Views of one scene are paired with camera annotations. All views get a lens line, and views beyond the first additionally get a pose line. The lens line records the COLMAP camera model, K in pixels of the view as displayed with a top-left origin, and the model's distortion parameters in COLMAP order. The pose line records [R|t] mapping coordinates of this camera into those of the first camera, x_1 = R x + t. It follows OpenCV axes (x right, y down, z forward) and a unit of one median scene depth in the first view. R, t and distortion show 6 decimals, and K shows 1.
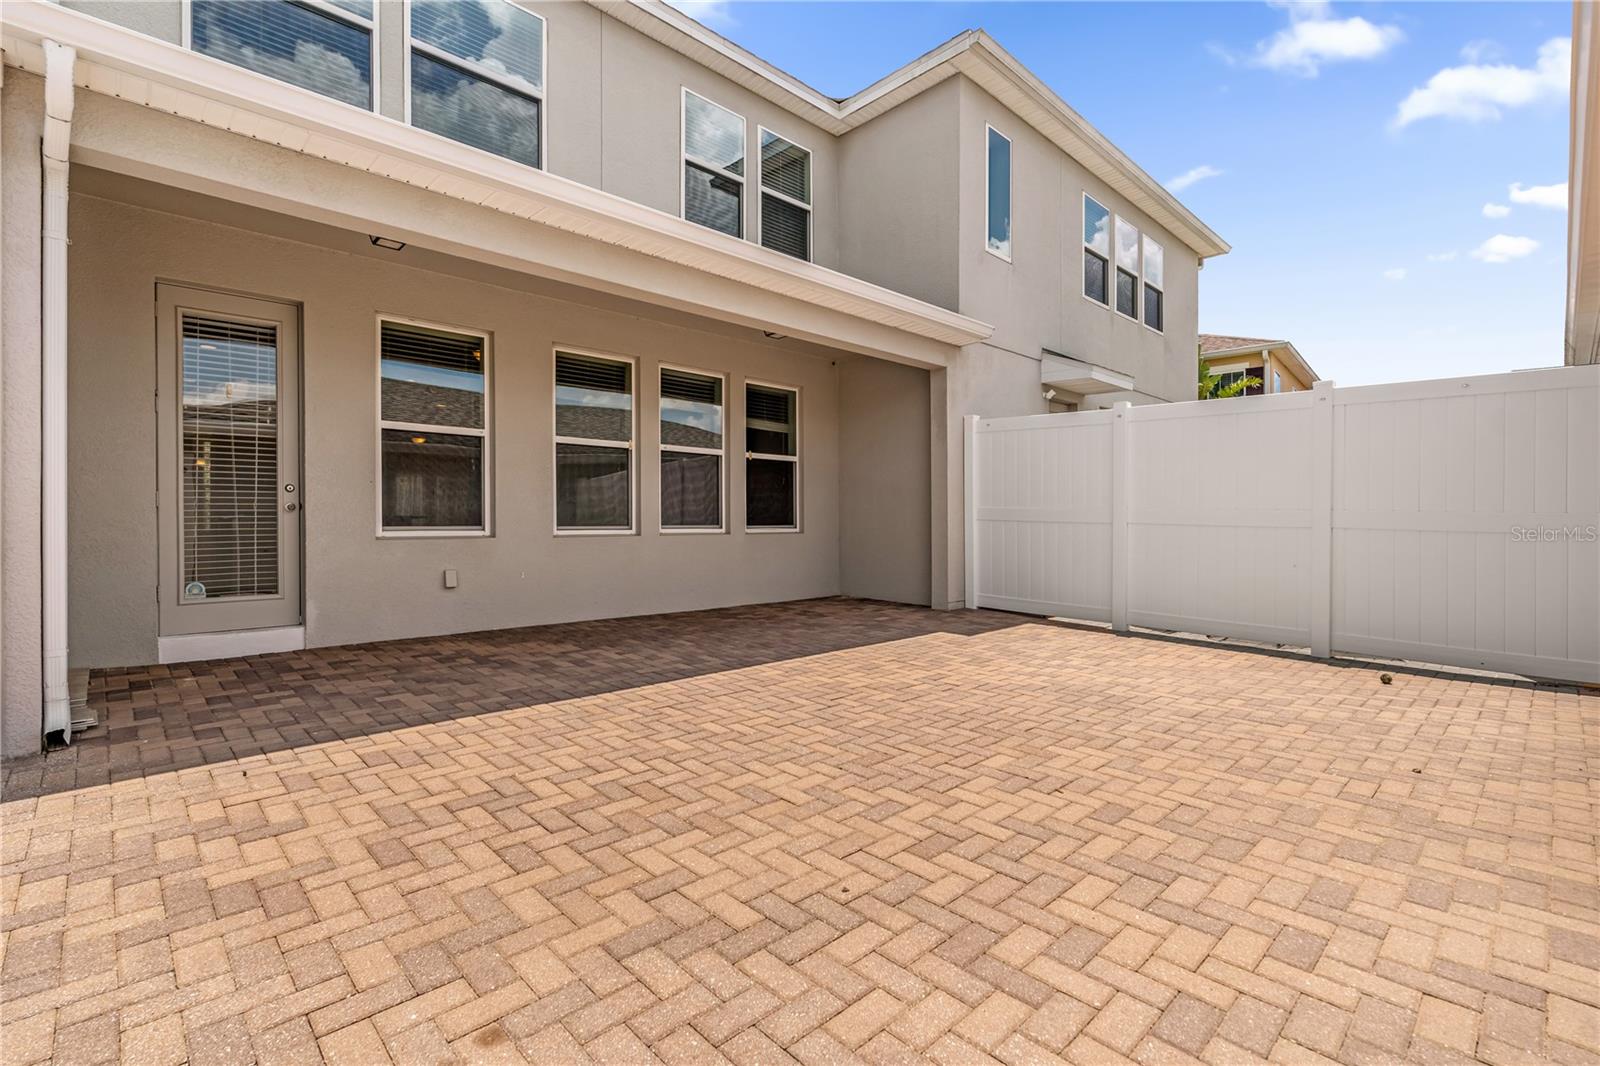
lens RADIAL K [[724.5, 0, 798.0], [0, 724.5, 531.0], [0, 0, 1]] dist [-0.001500, 0.000503]
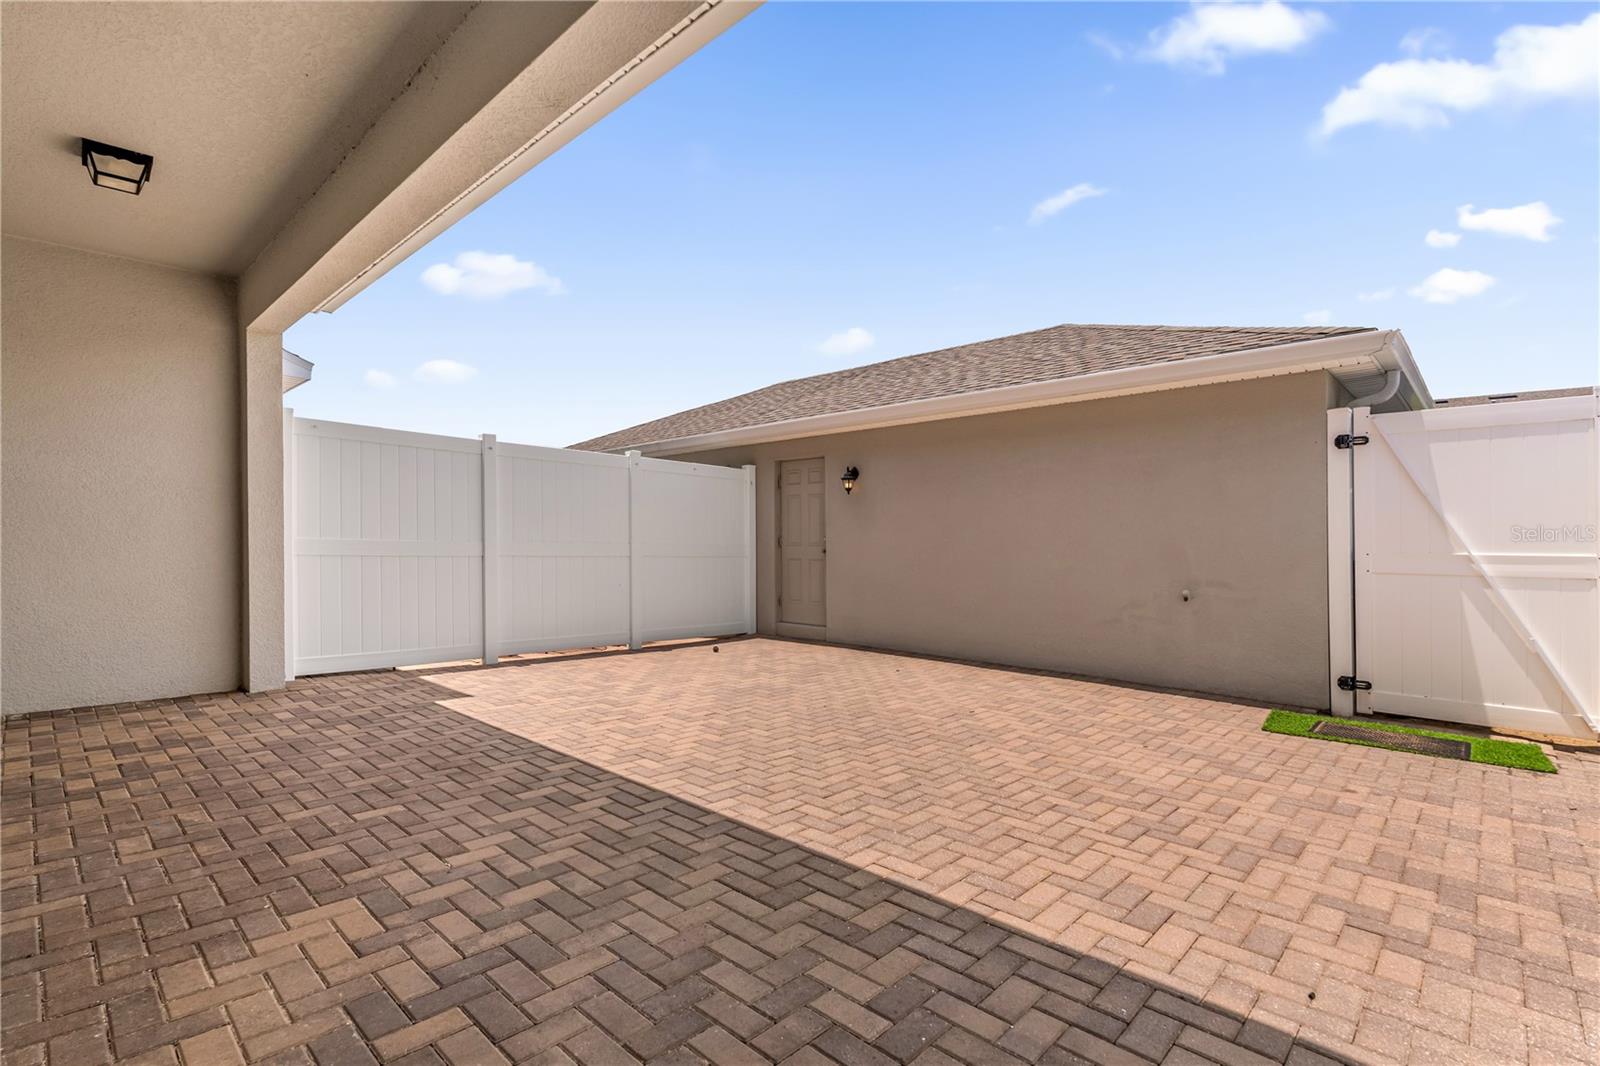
lens RADIAL K [[724.5, 0, 798.0], [0, 724.5, 531.0], [0, 0, 1]] dist [-0.001500, 0.000503]
pose [[-0.038387, 0.012494, 0.999185, -1.618715], [0.014291, 0.999826, -0.011953, -0.079581], [-0.999161, 0.013820, -0.038559, 1.716561]]
